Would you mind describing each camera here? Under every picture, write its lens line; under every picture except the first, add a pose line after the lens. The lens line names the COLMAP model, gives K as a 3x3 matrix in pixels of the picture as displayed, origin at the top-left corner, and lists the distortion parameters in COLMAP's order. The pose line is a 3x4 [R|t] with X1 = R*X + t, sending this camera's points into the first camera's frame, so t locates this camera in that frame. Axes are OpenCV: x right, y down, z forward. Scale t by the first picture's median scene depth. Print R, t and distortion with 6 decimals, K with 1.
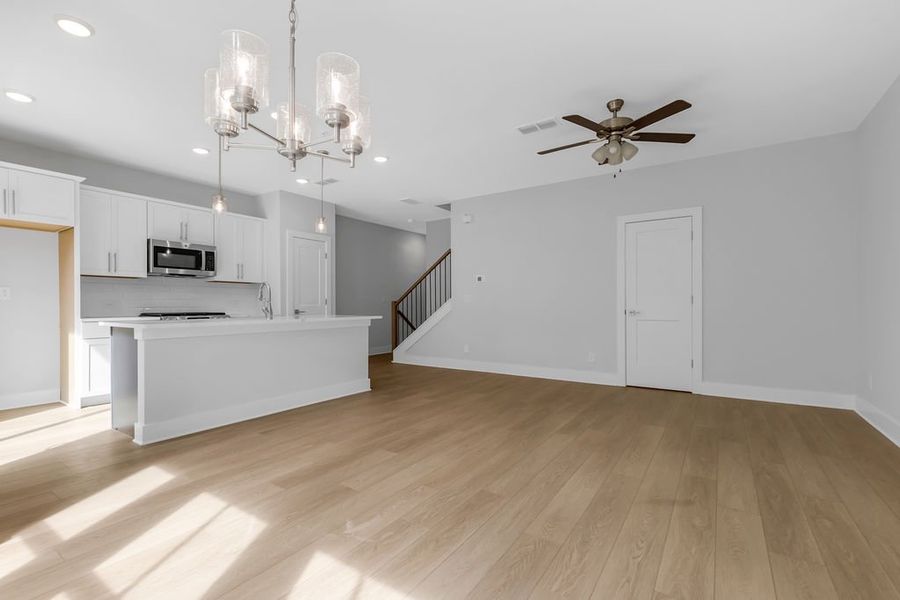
lens RADIAL K [[413.4, 0, 444.4], [0, 413.4, 300.9], [0, 0, 1]] dist [0.004150, 0.000335]
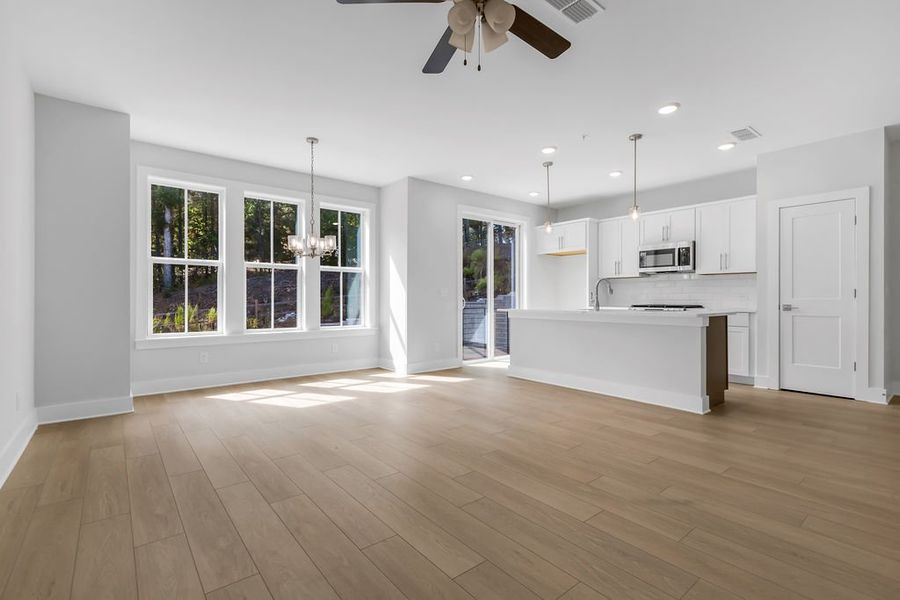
lens RADIAL K [[413.4, 0, 444.4], [0, 413.4, 300.9], [0, 0, 1]] dist [0.004150, 0.000335]
pose [[-0.292375, 0.008944, -0.956262, 0.659306], [0.010039, 0.999930, 0.006283, 0.004258], [0.956251, -0.007763, -0.292445, 0.770827]]
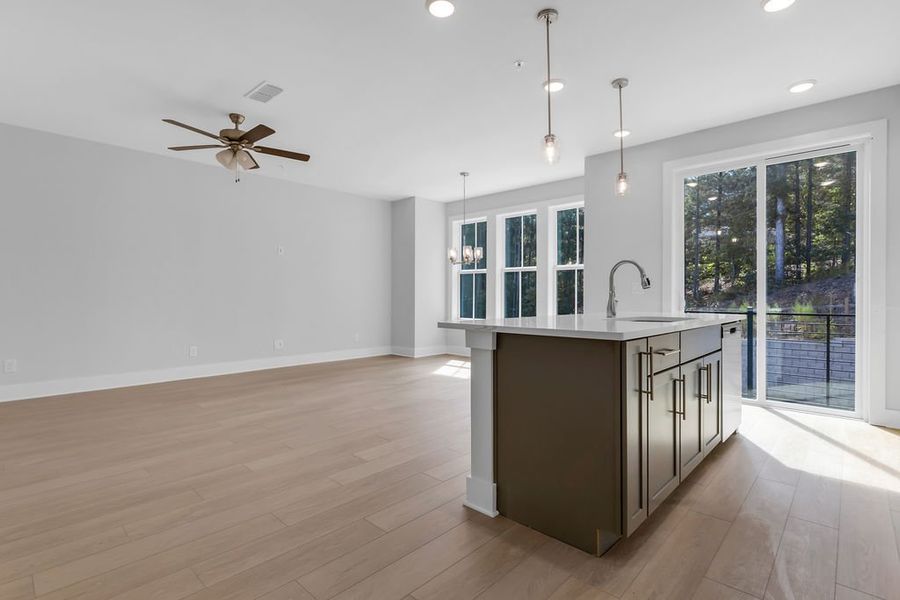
lens RADIAL K [[430.4, 0, 443.9], [0, 430.4, 297.3], [0, 0, 1]] dist [-0.000777, -0.000388]
pose [[-0.988118, 0.001410, 0.153688, -0.218445], [0.000424, 0.999979, -0.006451, 0.012682], [-0.153694, -0.006309, -0.988098, 1.417549]]
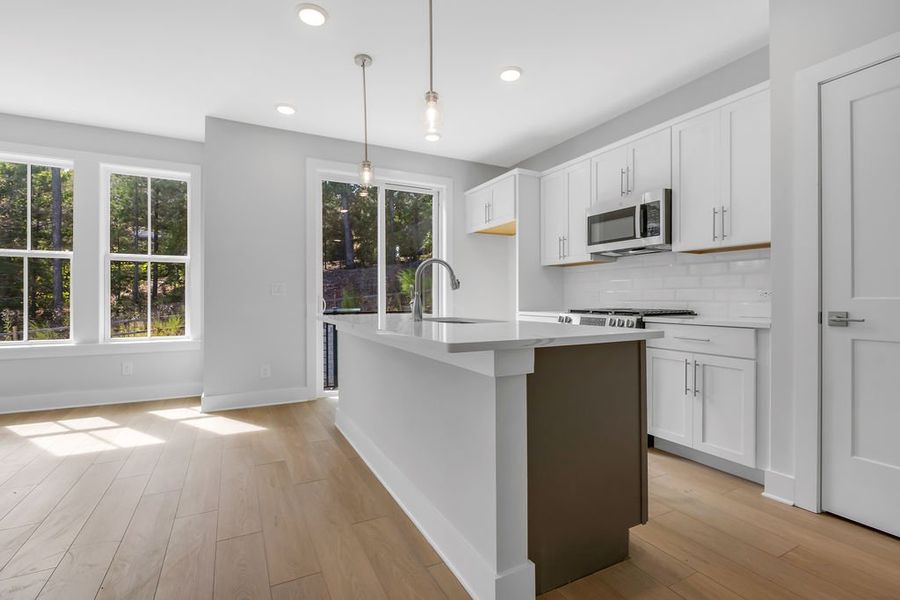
lens RADIAL K [[418.9, 0, 445.5], [0, 418.9, 298.5], [0, 0, 1]] dist [-0.000898, -0.000252]
pose [[-0.478383, 0.004184, -0.878141, 0.070813], [0.011686, 0.999930, -0.001602, 0.009662], [0.878074, -0.011028, -0.478399, 1.093551]]
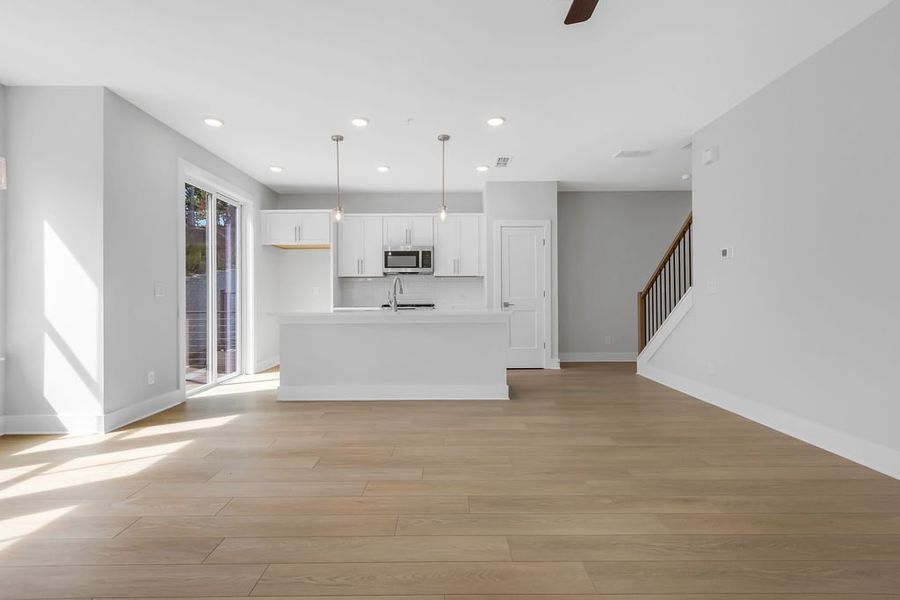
lens RADIAL K [[418.9, 0, 445.5], [0, 418.9, 298.5], [0, 0, 1]] dist [-0.000898, -0.000252]
pose [[0.560483, 0.000982, -0.828165, 0.449224], [0.012597, 0.999874, 0.009710, 0.001299], [0.828070, -0.015875, 0.560400, 0.418468]]
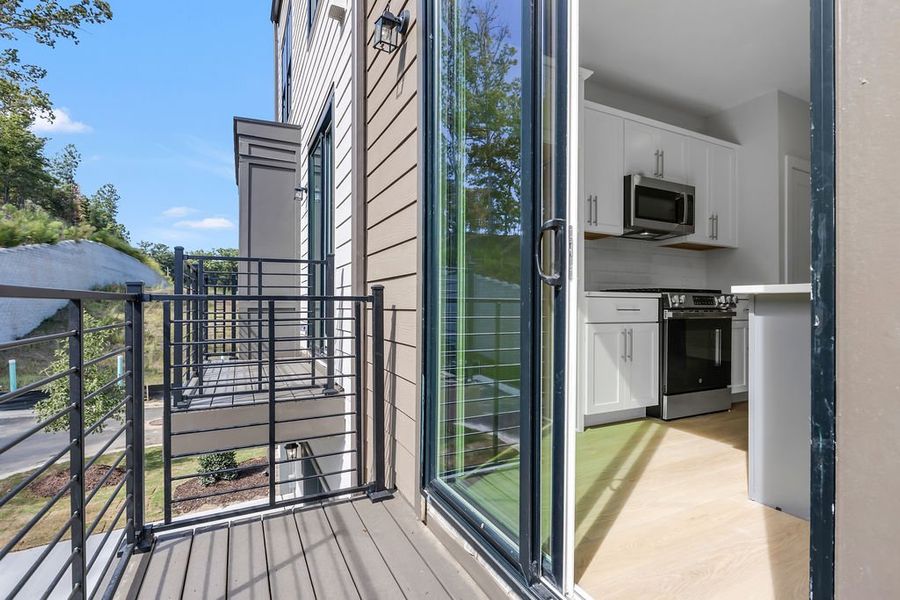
lens RADIAL K [[430.4, 0, 443.9], [0, 430.4, 297.3], [0, 0, 1]] dist [-0.000777, -0.000388]
pose [[0.867876, 0.002693, -0.496774, -0.603659], [-0.002633, 0.999996, 0.000822, 0.041655], [0.496775, 0.000594, 0.867879, 0.254726]]
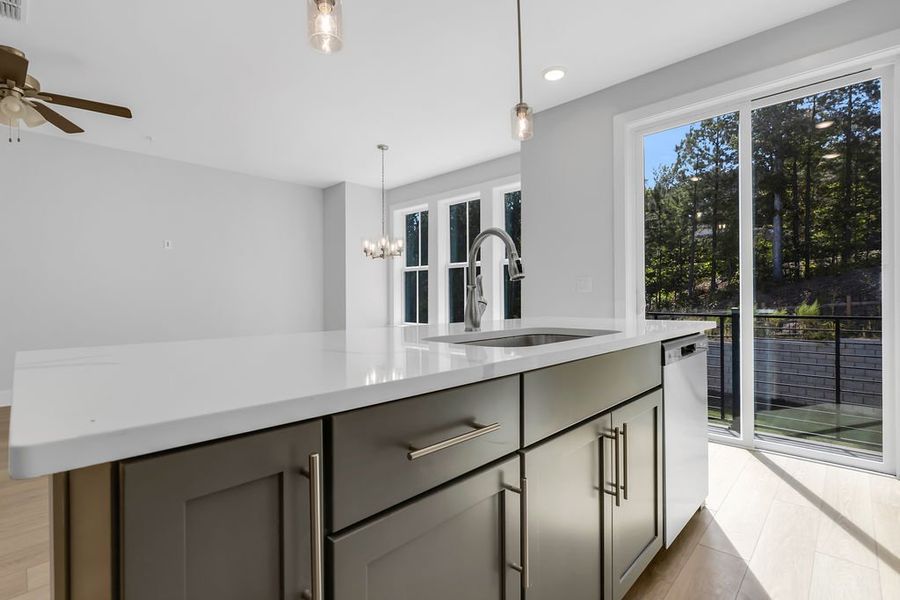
lens RADIAL K [[418.9, 0, 445.5], [0, 418.9, 298.5], [0, 0, 1]] dist [-0.000898, -0.000252]
pose [[-0.986574, 0.010480, 0.162977, -0.379666], [0.009357, 0.999927, -0.007658, 0.013460], [-0.163045, -0.006030, -0.986600, 1.144373]]
